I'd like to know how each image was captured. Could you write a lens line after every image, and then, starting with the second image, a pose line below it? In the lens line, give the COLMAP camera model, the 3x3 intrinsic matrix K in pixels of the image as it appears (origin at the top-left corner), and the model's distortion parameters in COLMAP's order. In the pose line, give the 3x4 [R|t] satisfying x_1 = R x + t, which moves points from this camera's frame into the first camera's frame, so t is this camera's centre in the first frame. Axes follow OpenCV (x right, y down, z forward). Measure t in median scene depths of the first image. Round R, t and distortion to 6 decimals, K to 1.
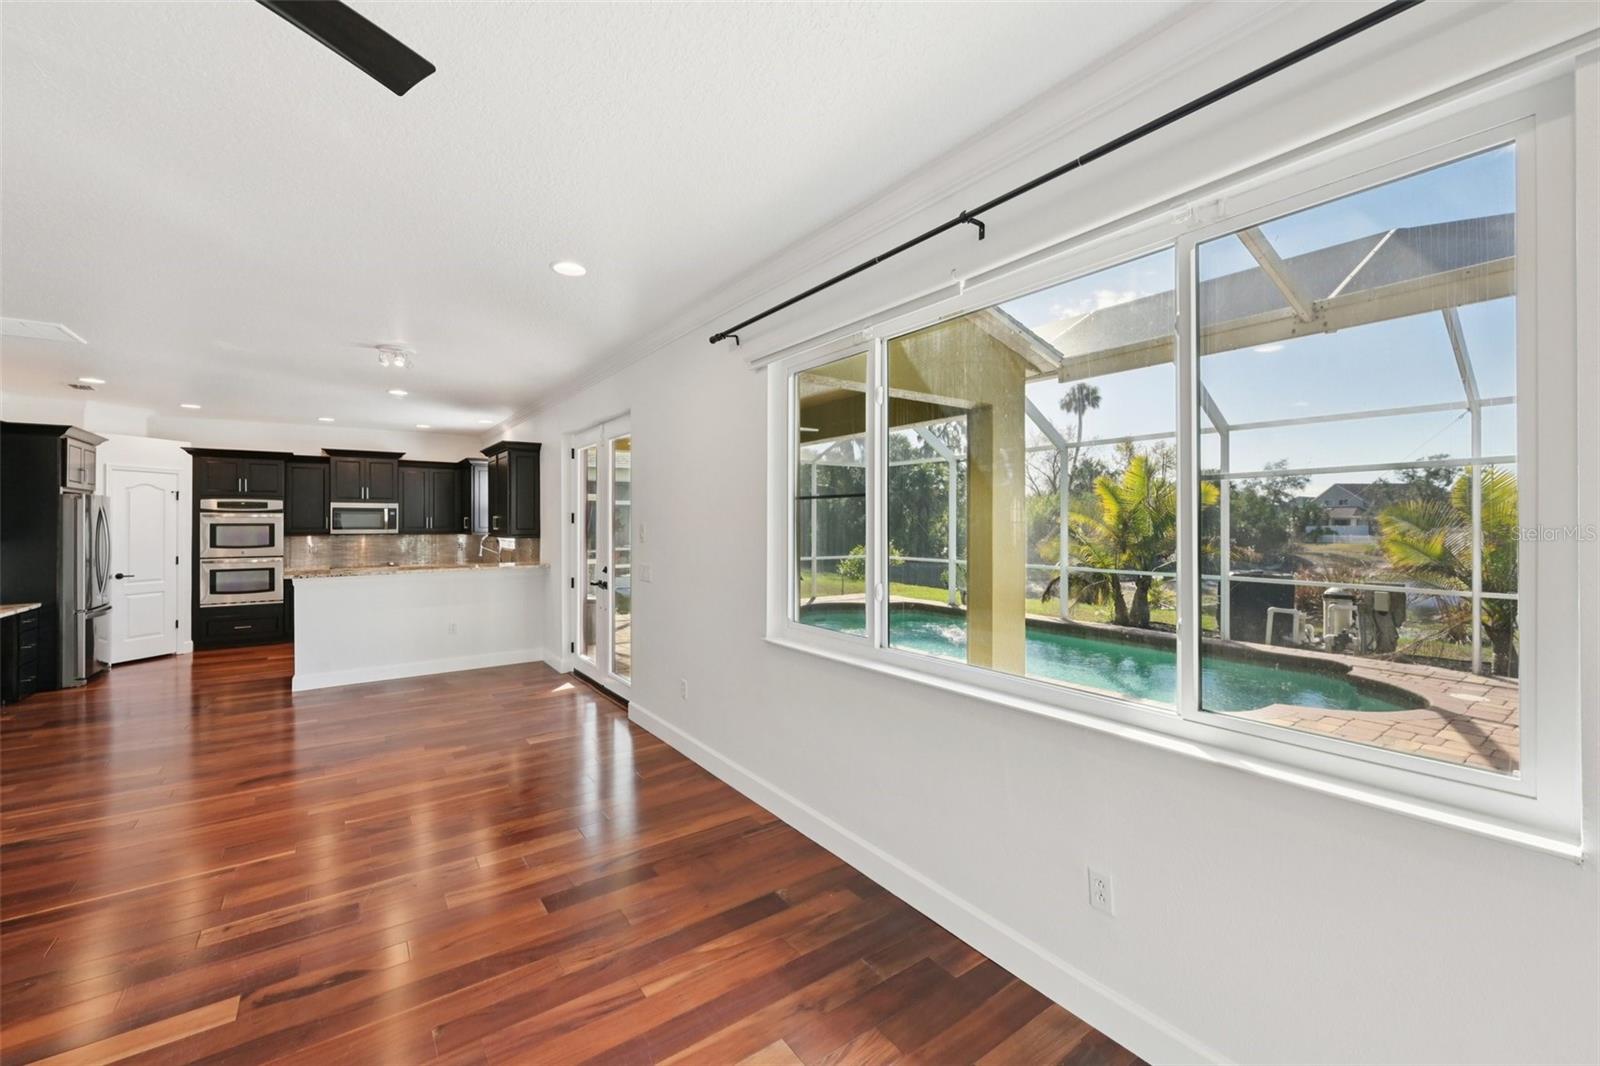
lens RADIAL K [[636.2, 0, 795.2], [0, 636.2, 519.2], [0, 0, 1]] dist [-0.000323, -0.000297]
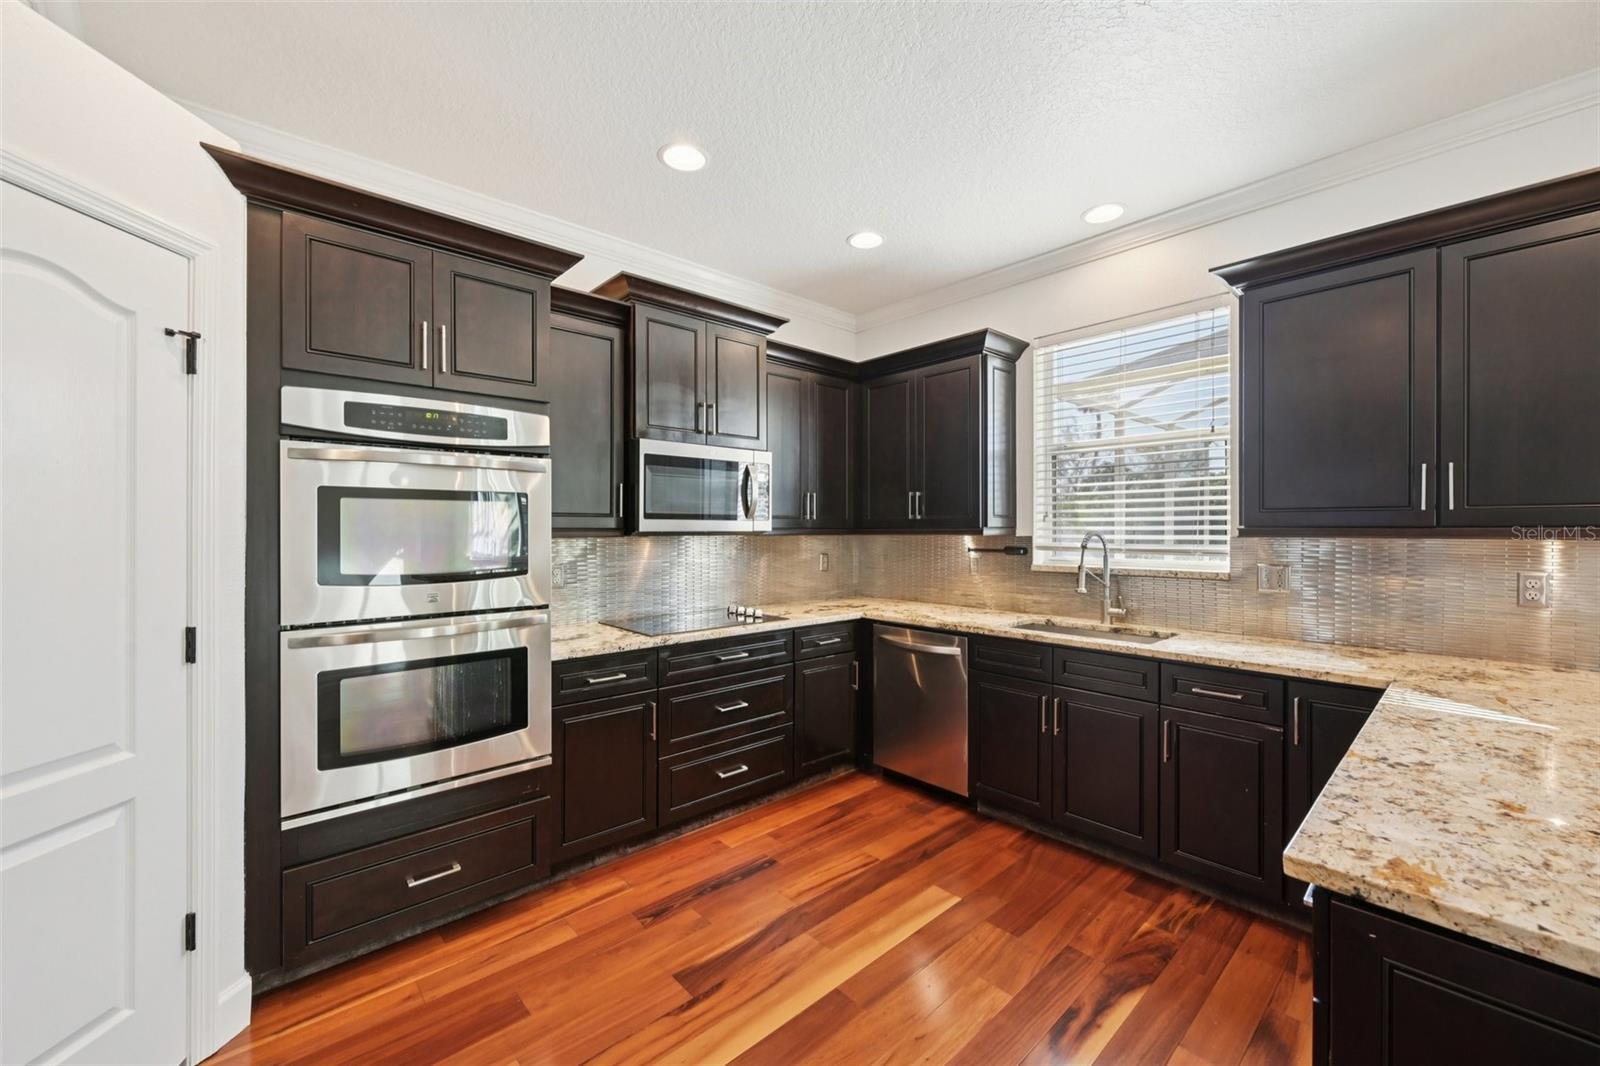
lens RADIAL K [[636.2, 0, 802.6], [0, 636.2, 527.9], [0, 0, 1]] dist [-0.000323, -0.000297]
pose [[0.996202, -0.001916, 0.087051, -0.749394], [0.001766, 0.999997, 0.001800, 0.022805], [-0.087055, -0.001639, 0.996202, 0.732055]]
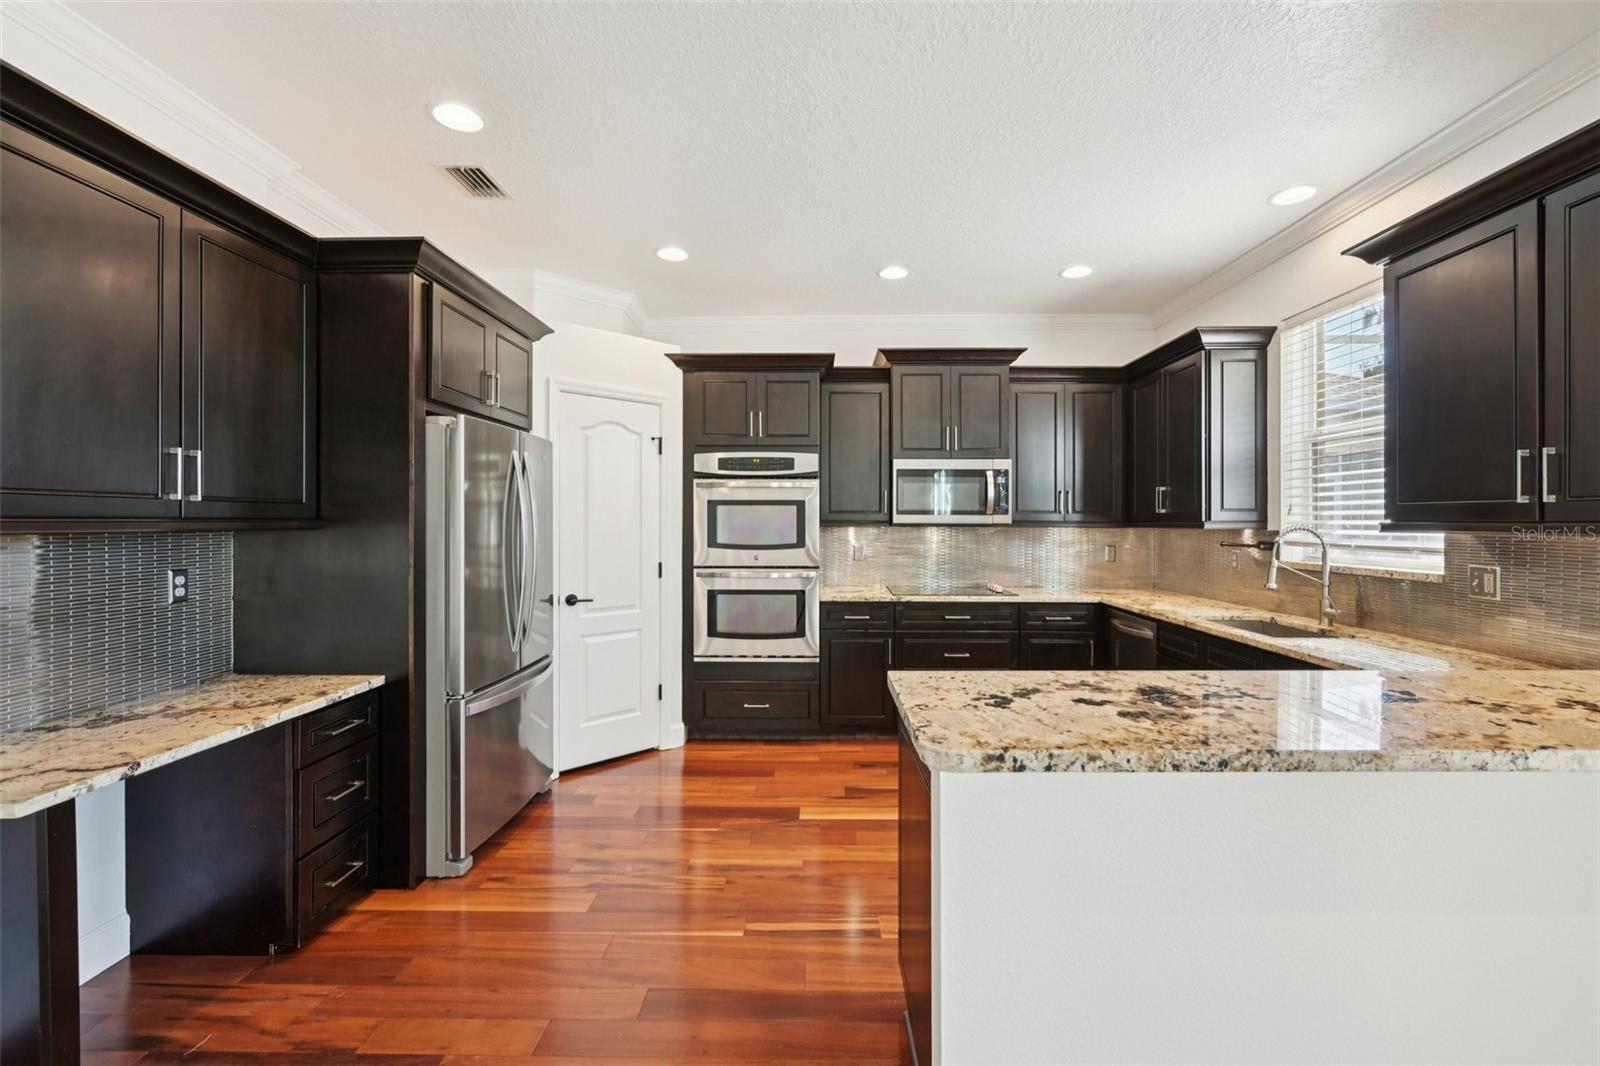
lens RADIAL K [[666.2, 0, 807.6], [0, 666.2, 525.5], [0, 0, 1]] dist [-0.003115, 0.000019]
pose [[0.788263, 0.004319, -0.615323, -0.520970], [-0.000073, 0.999976, 0.006926, 0.023396], [0.615338, -0.005414, 0.788244, 0.620246]]
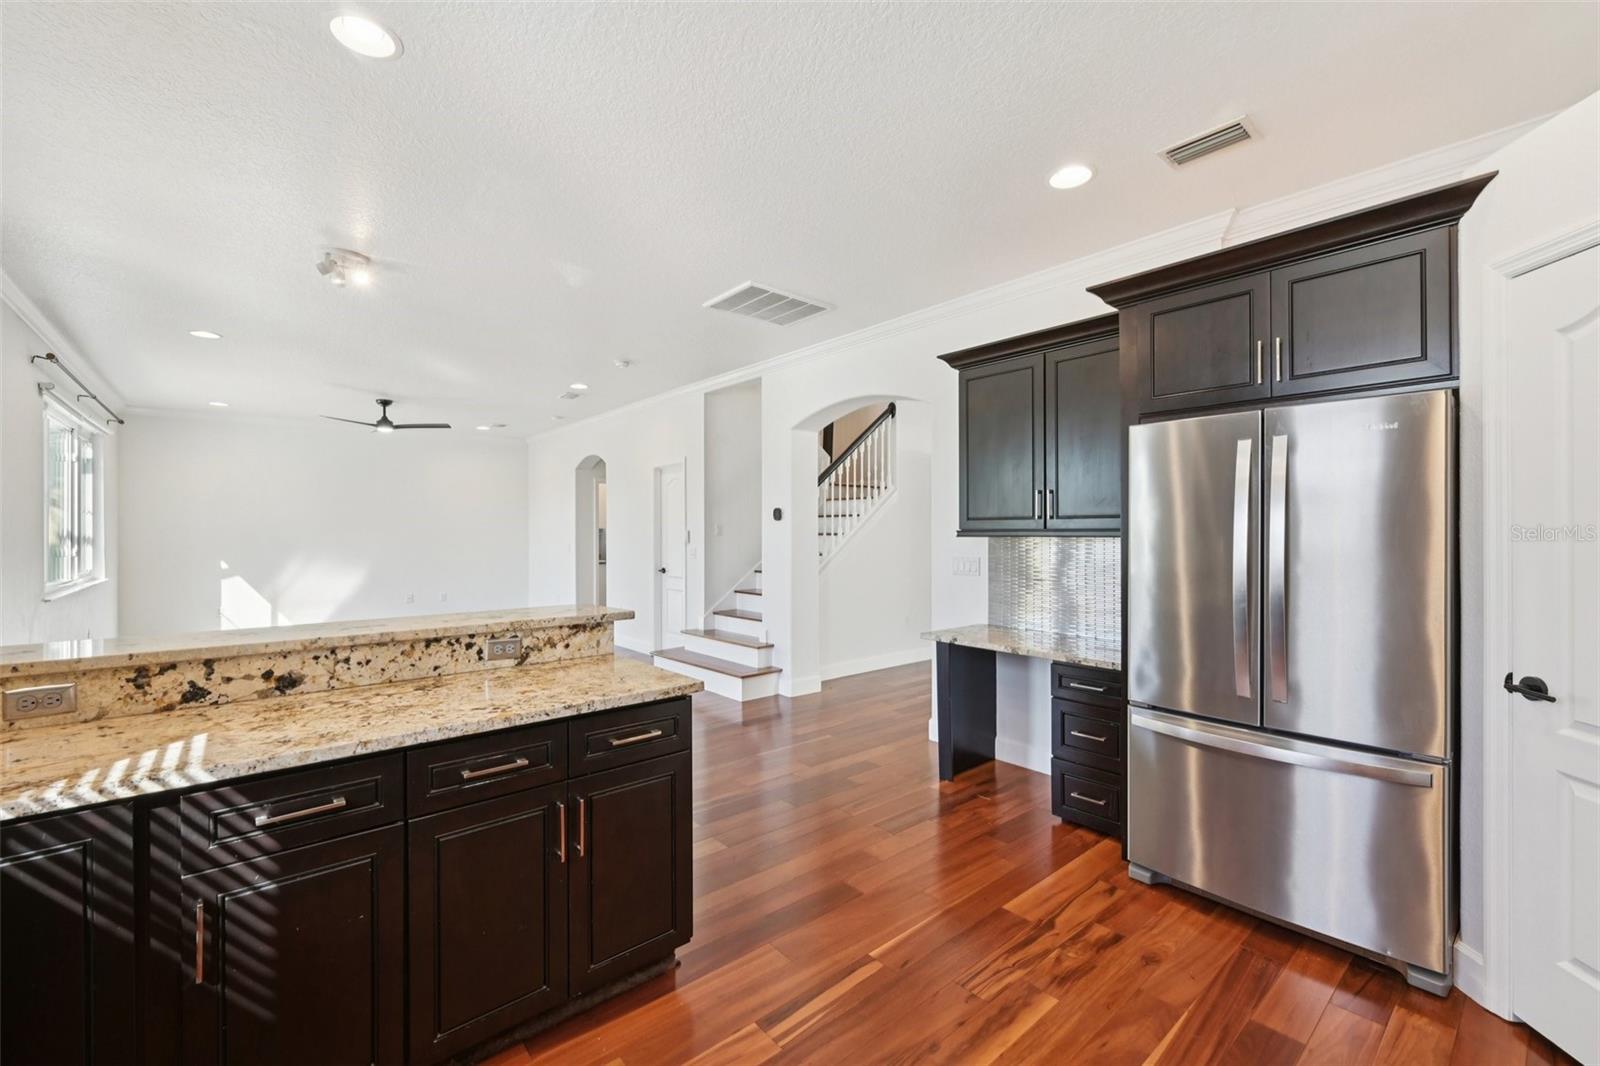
lens RADIAL K [[666.2, 0, 799.5], [0, 666.2, 529.1], [0, 0, 1]] dist [-0.003115, 0.000019]
pose [[-0.998485, 0.002499, -0.054959, -0.674967], [0.002820, 0.999979, -0.005763, 0.024314], [0.054943, -0.005910, -0.998472, 1.108913]]
